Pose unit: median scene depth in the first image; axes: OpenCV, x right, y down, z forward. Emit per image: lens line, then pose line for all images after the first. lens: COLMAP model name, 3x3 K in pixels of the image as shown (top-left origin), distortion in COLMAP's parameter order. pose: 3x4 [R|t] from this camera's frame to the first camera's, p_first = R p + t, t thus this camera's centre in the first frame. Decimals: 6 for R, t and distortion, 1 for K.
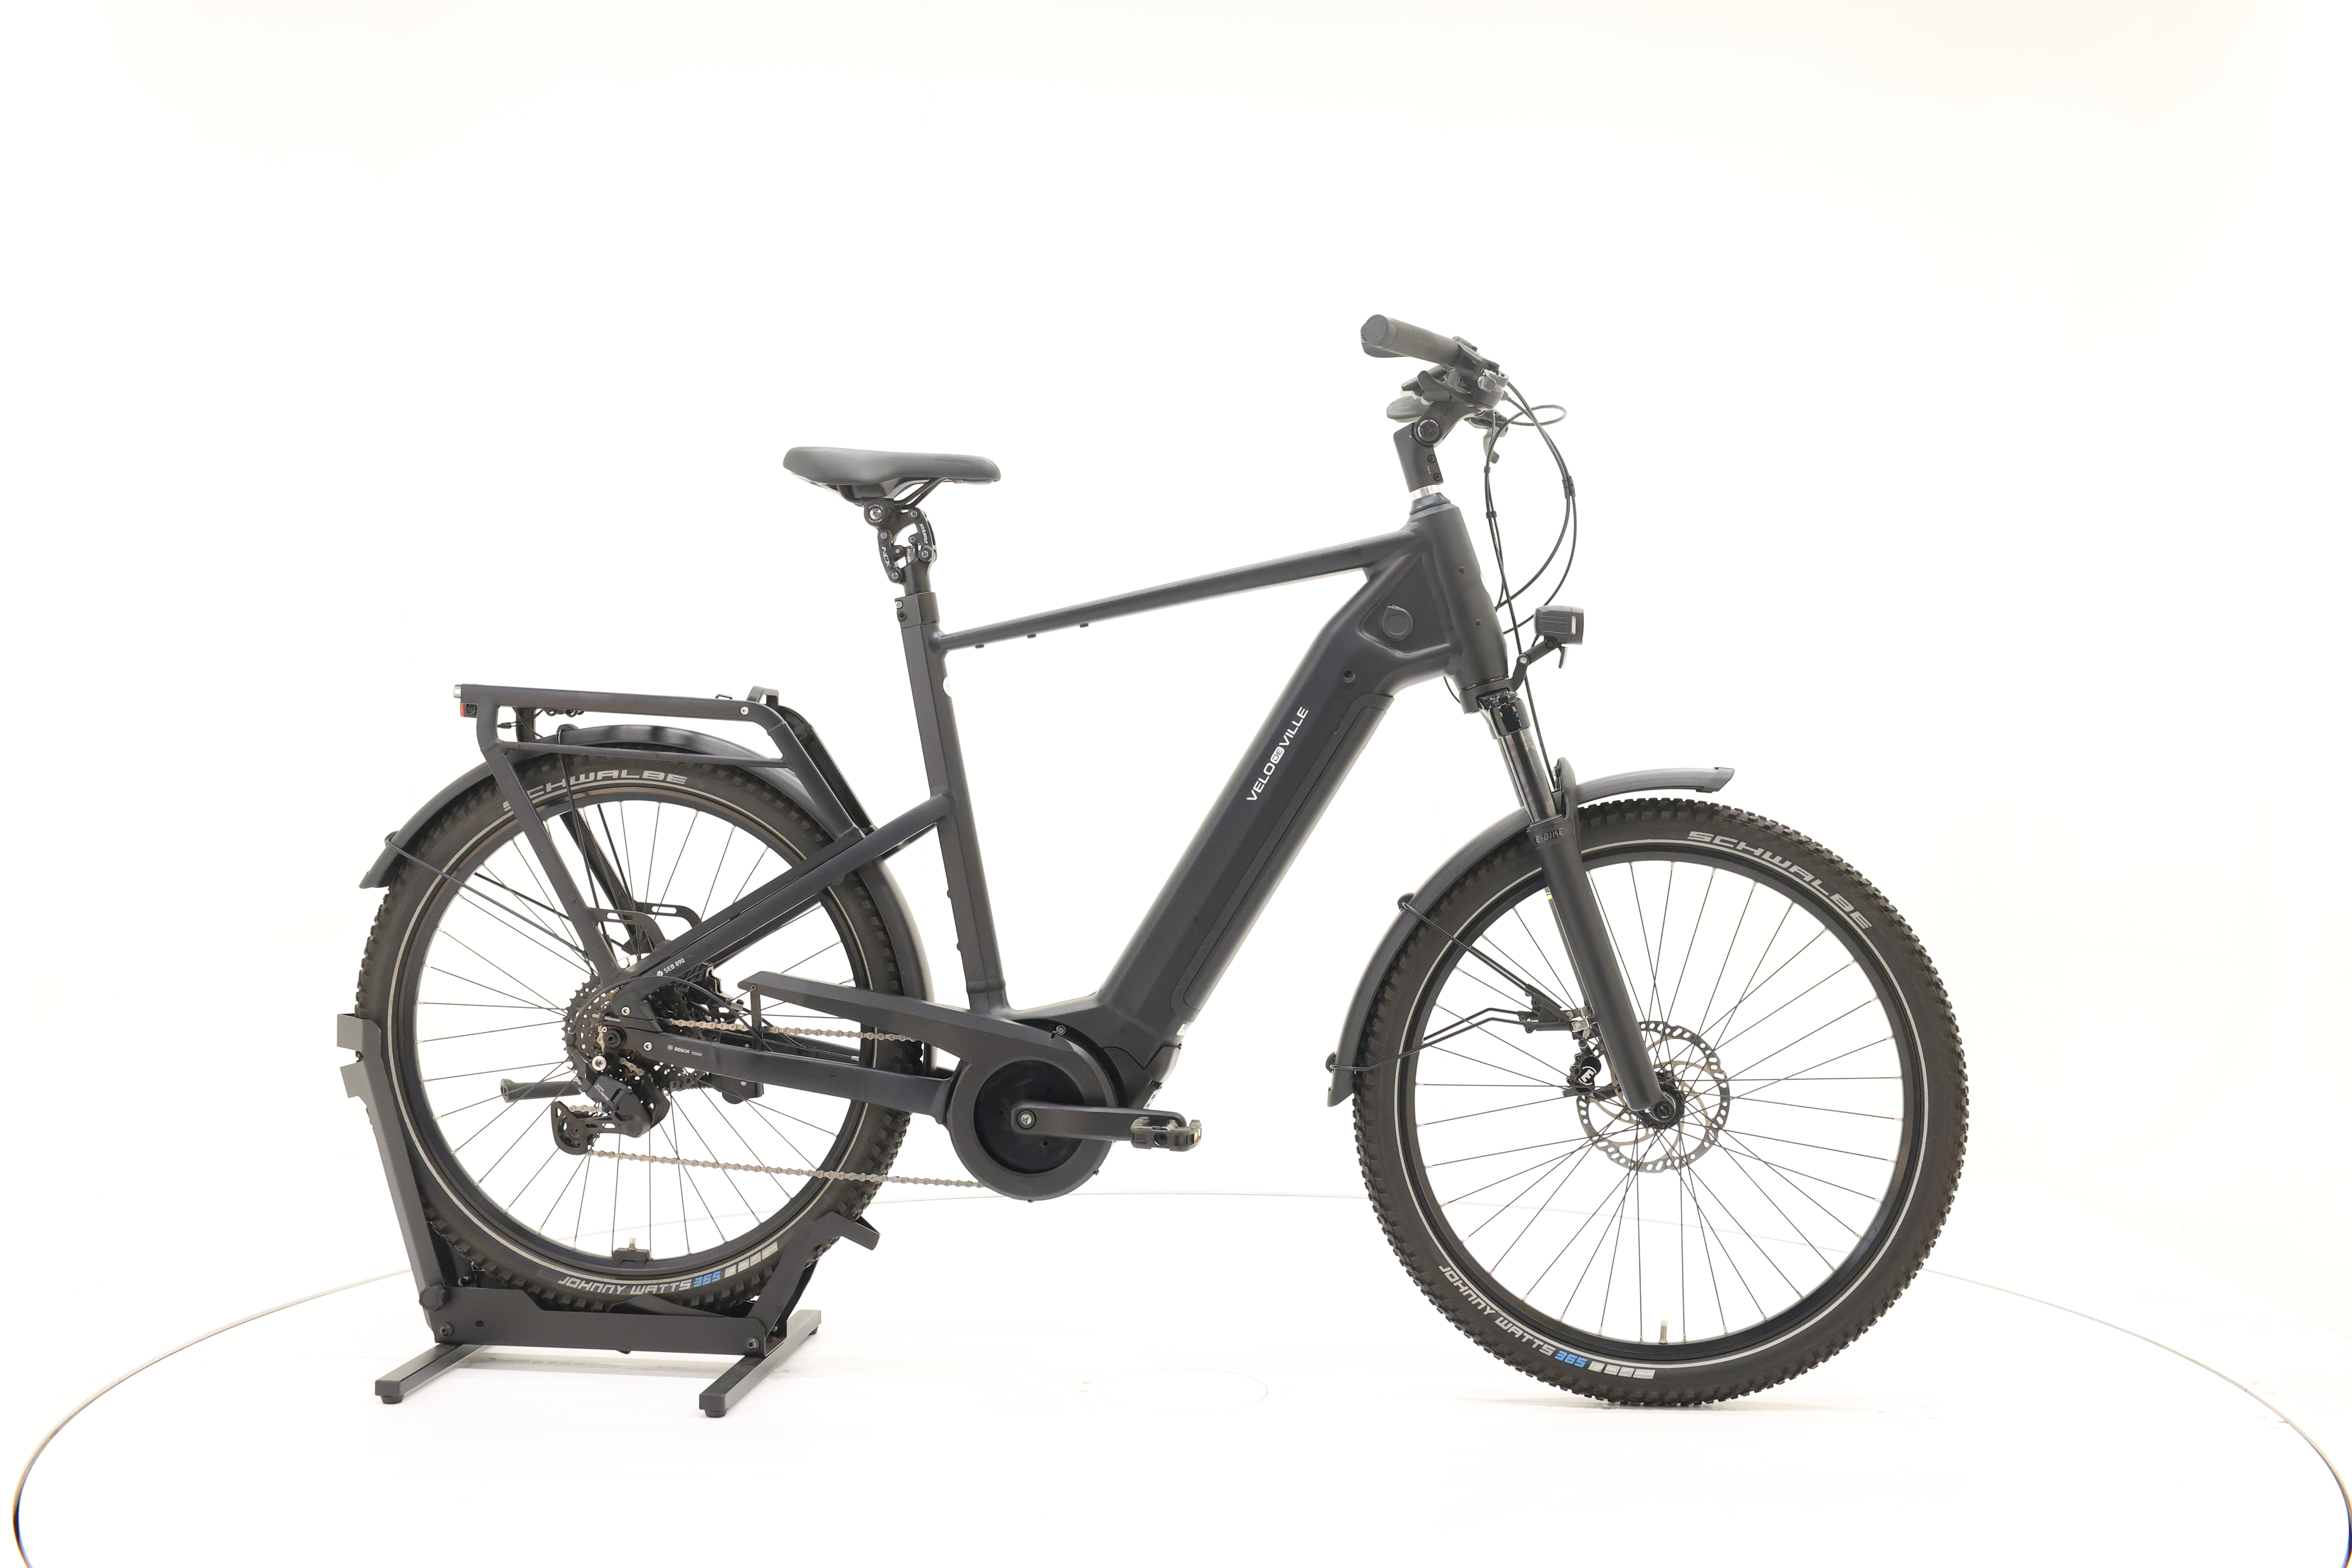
lens RADIAL K [[2551.5, 0, 1167.8], [0, 2551.5, 782.5], [0, 0, 1]] dist [-0.004817, 0.000000]
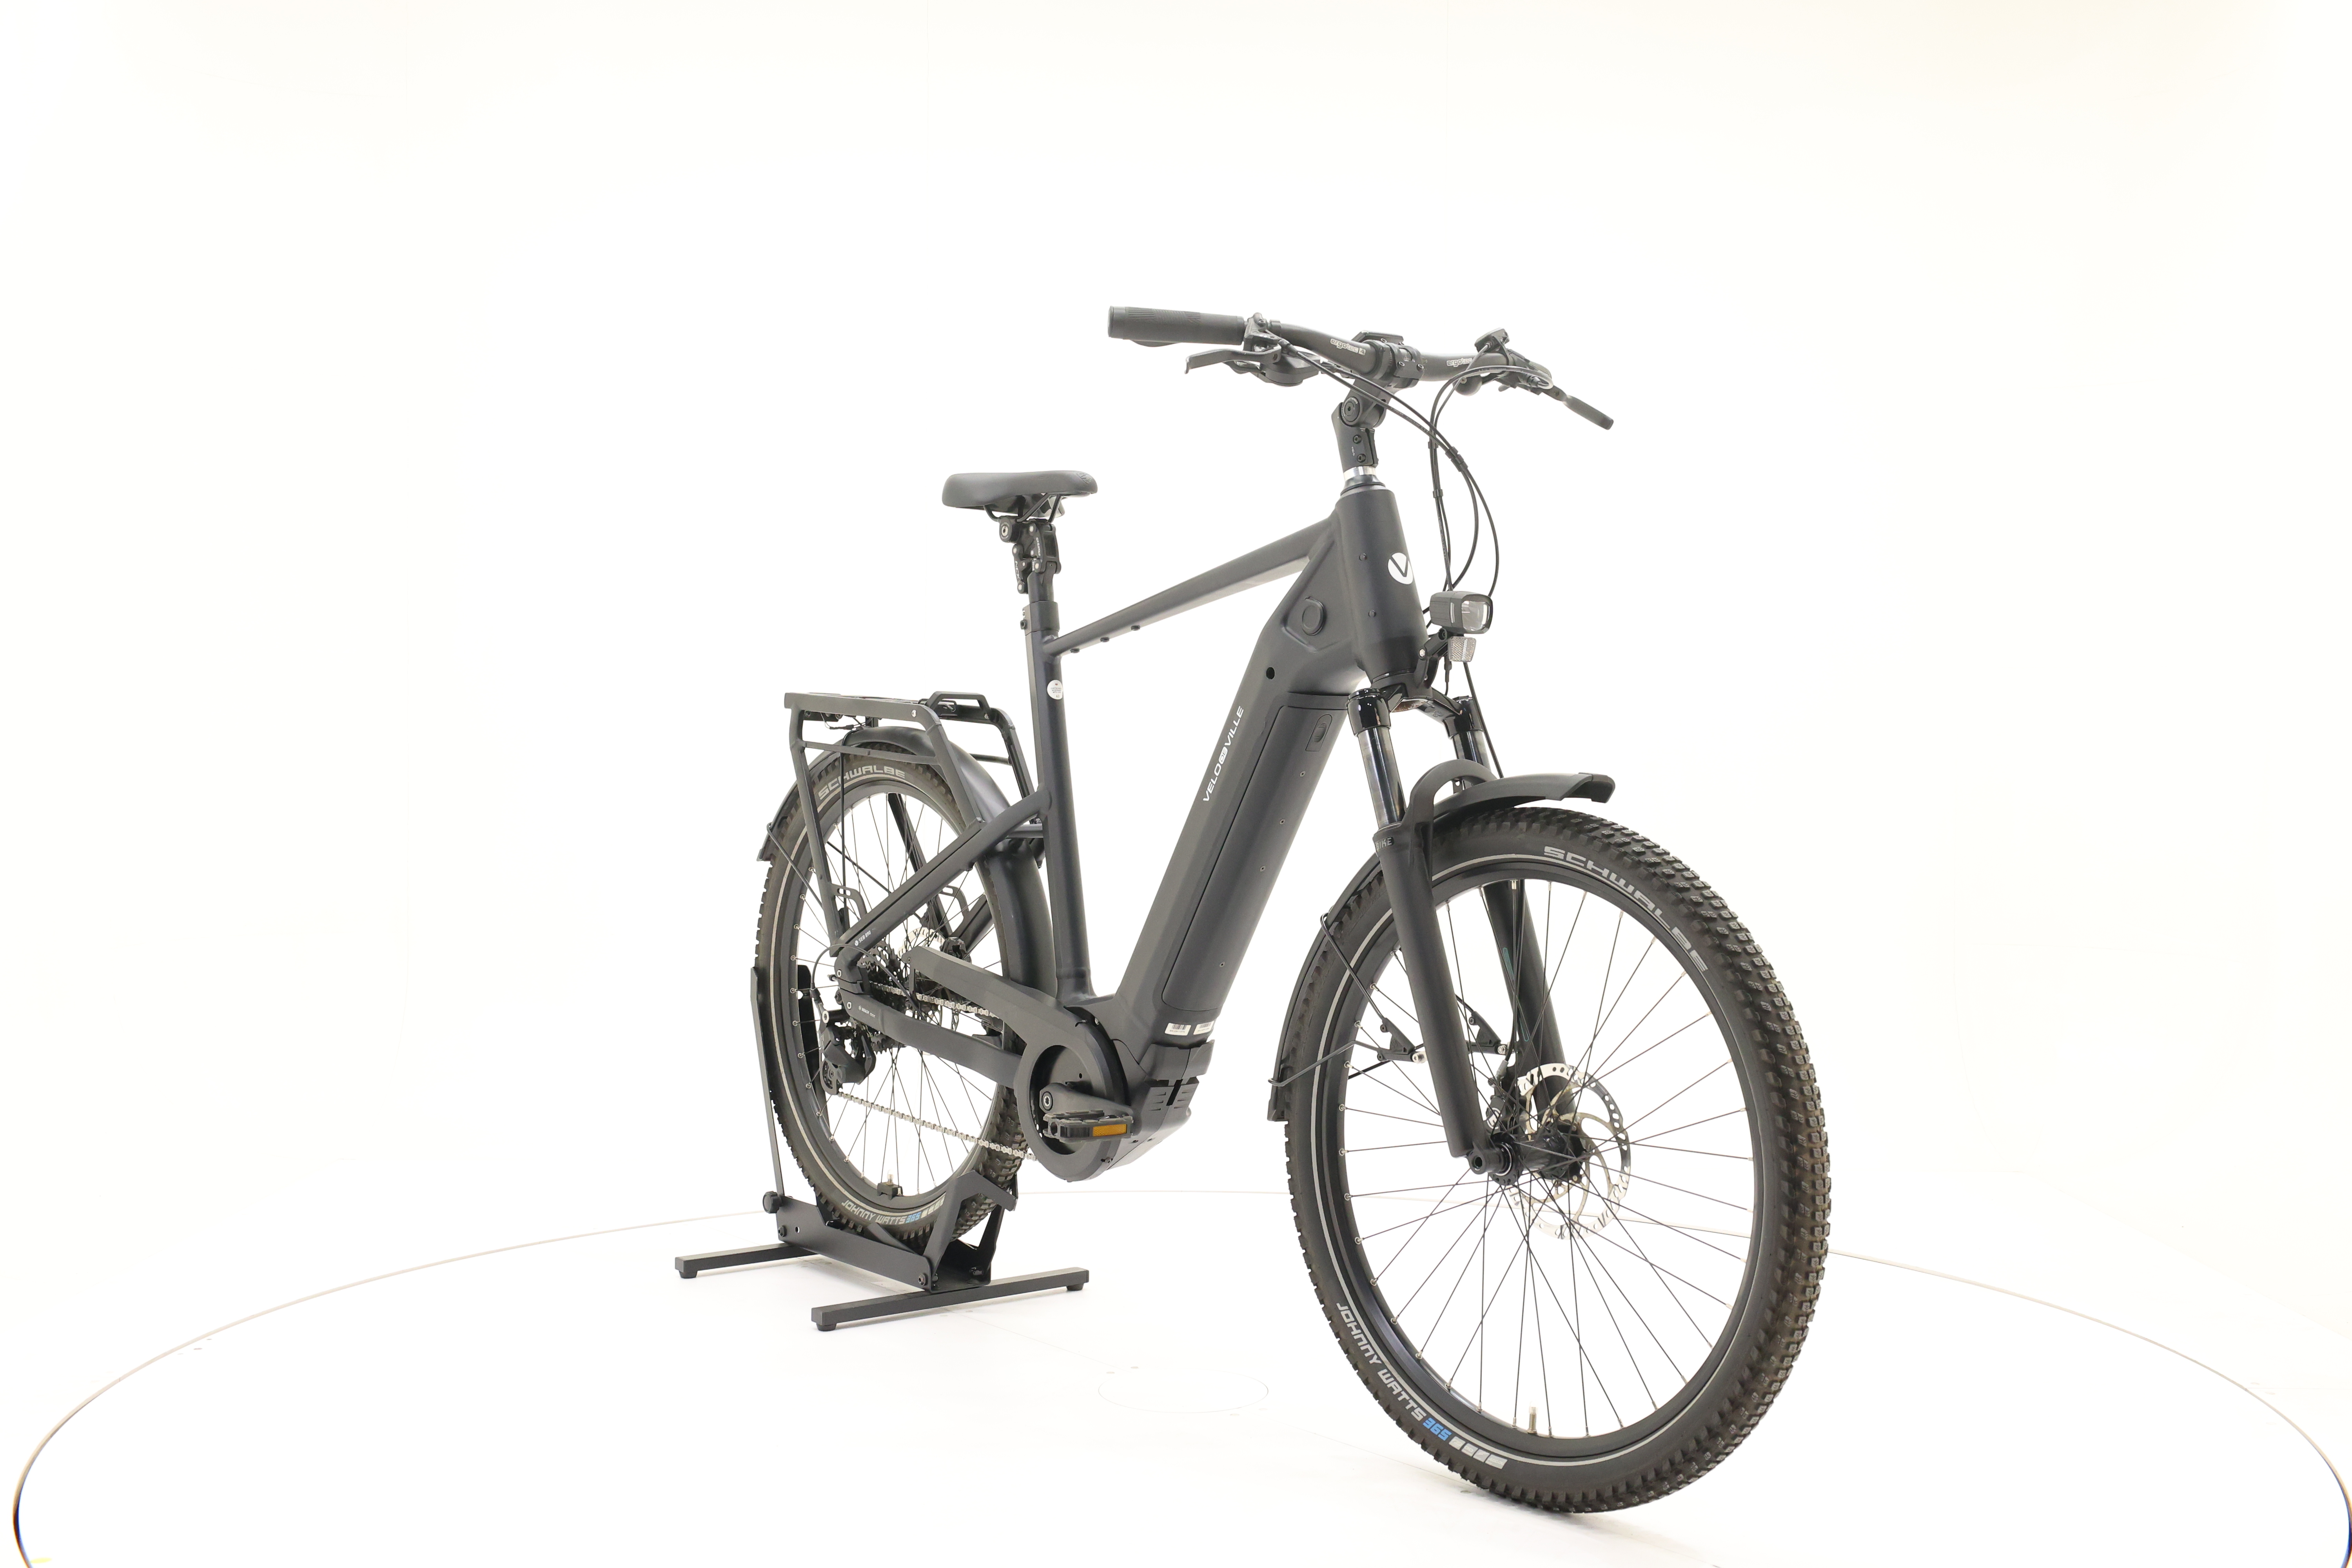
lens RADIAL K [[2551.5, 0, 1168.4], [0, 2551.5, 787.6], [0, 0, 1]] dist [-0.004817, 0.000000]
pose [[0.699361, 0.014301, -0.714625, 0.709557], [-0.015959, 0.999863, 0.004391, -0.002340], [0.714590, 0.008334, 0.699494, 0.292918]]
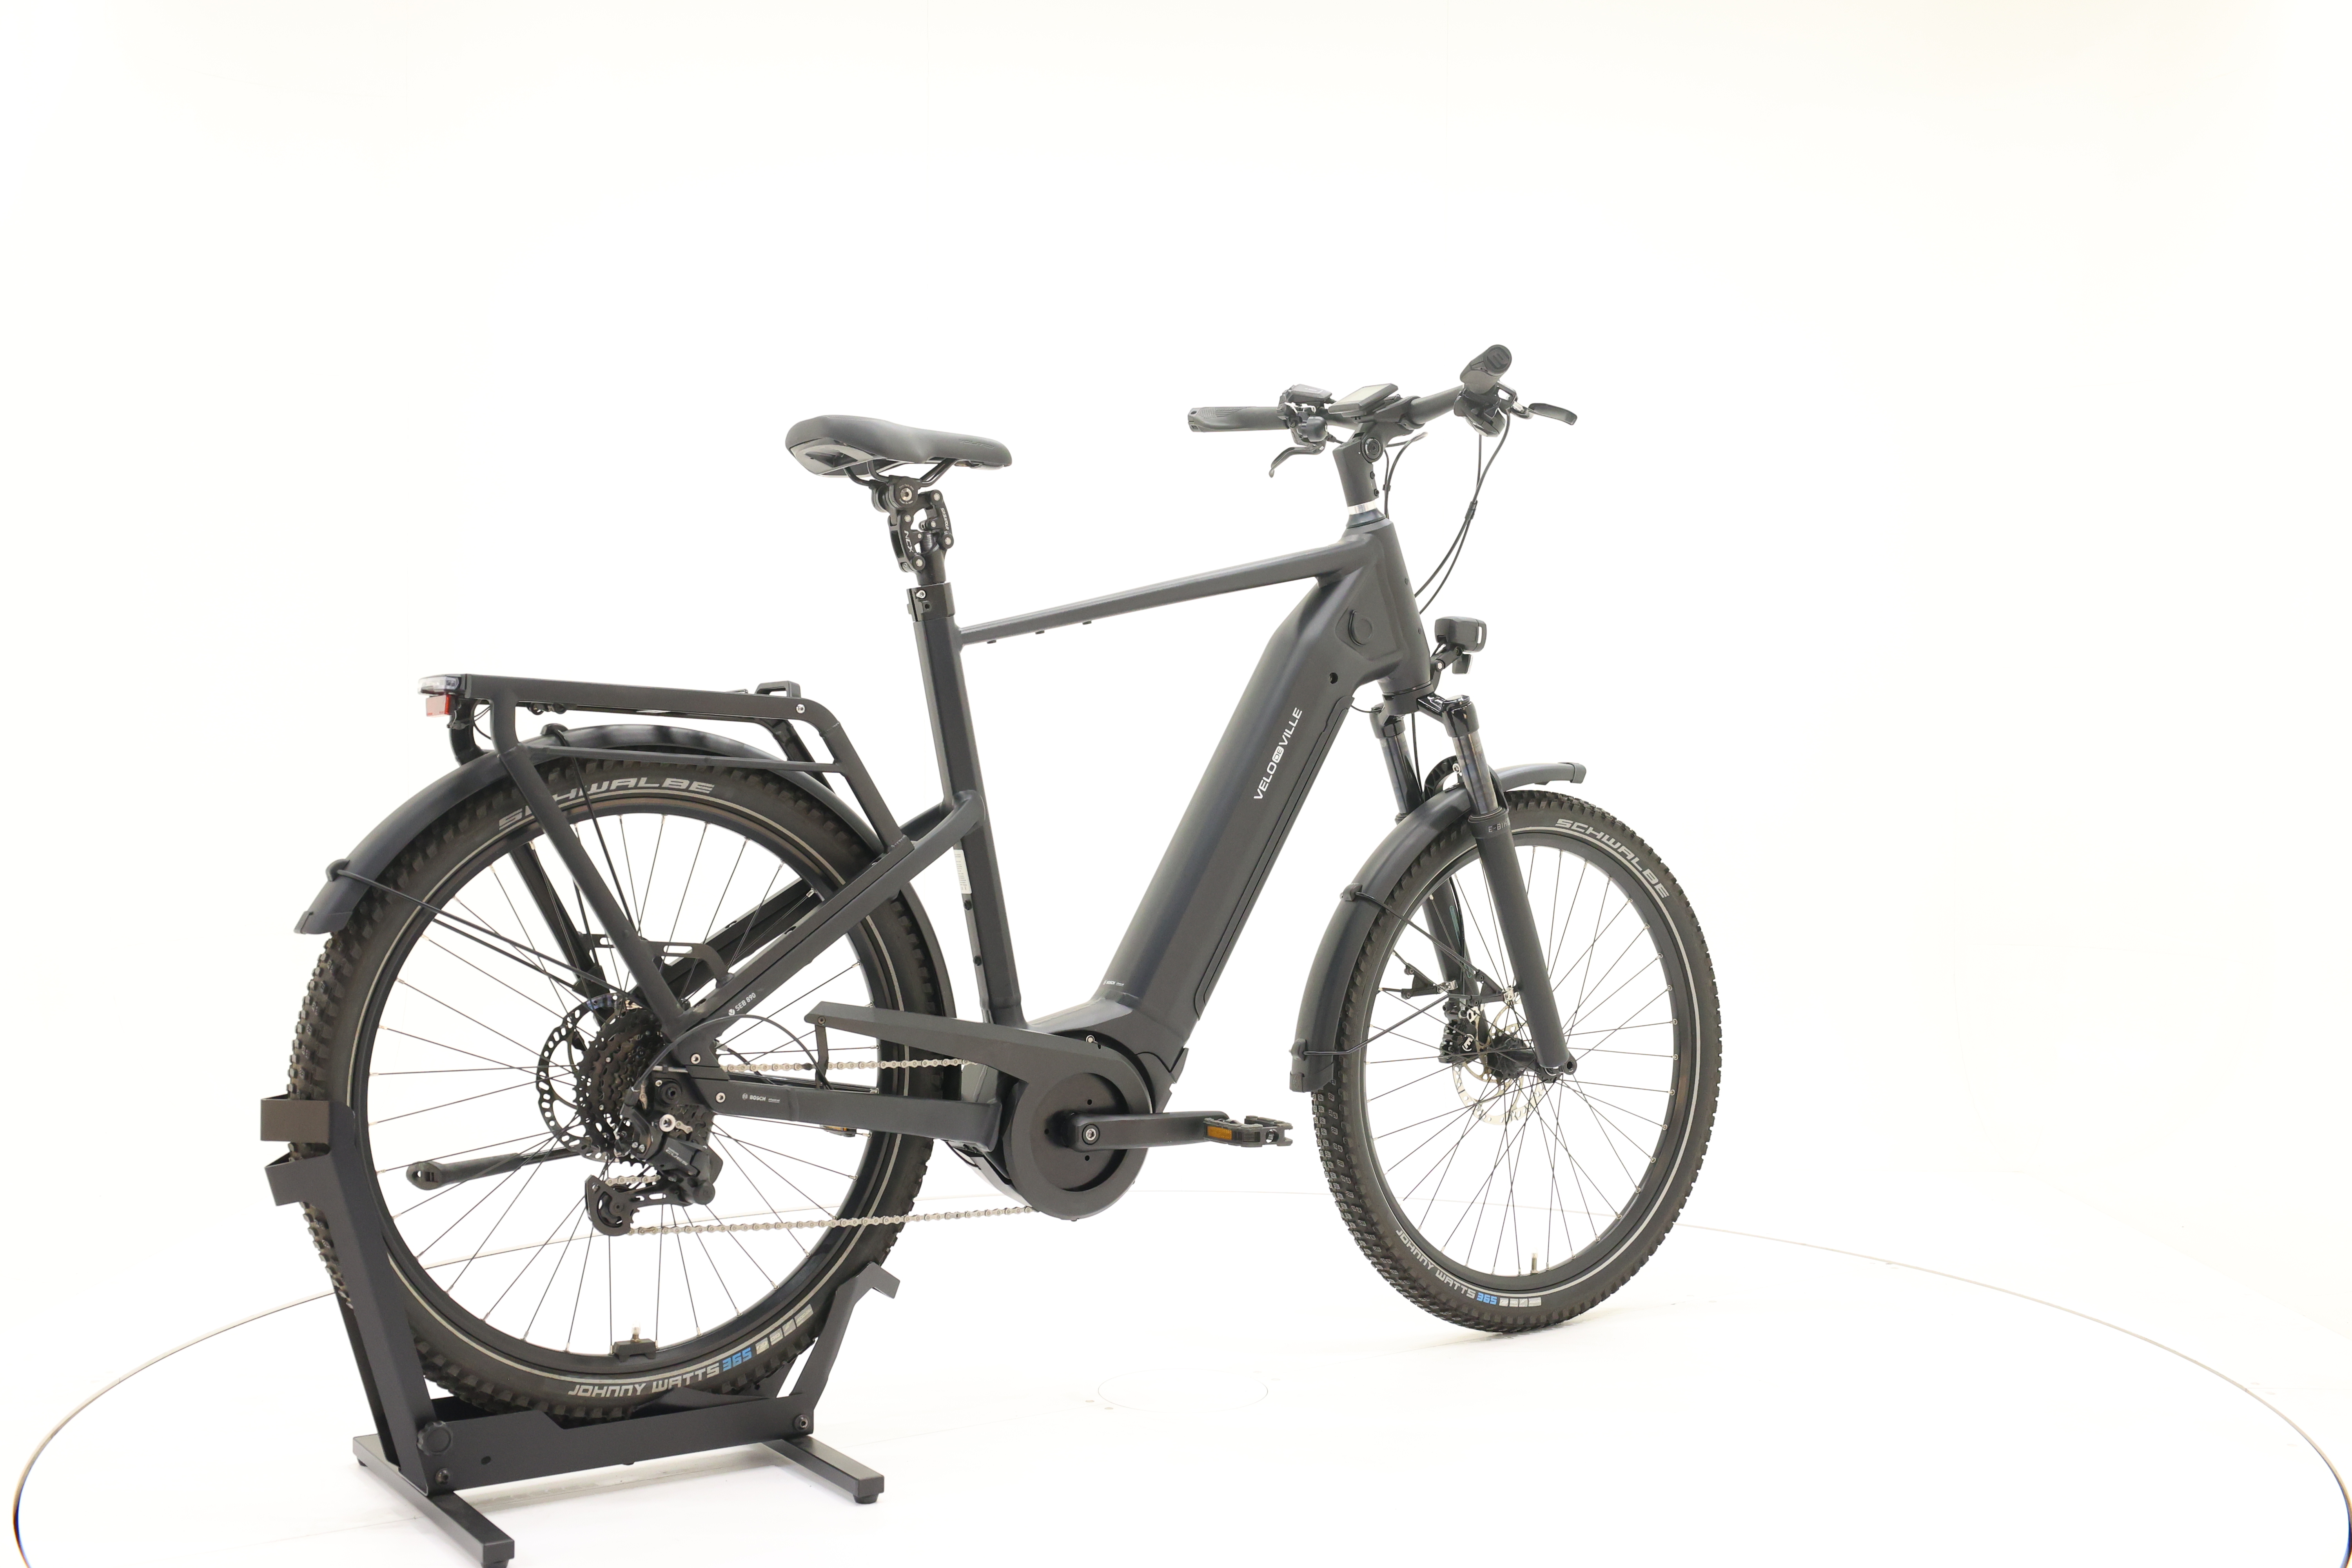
lens RADIAL K [[2551.5, 0, 1179.1], [0, 2551.5, 770.6], [0, 0, 1]] dist [-0.004817, 0.000000]
pose [[0.755046, -0.010963, 0.655580, -0.645017], [0.013723, 0.999905, 0.000916, -0.005558], [-0.655528, 0.008305, 0.755125, 0.243426]]
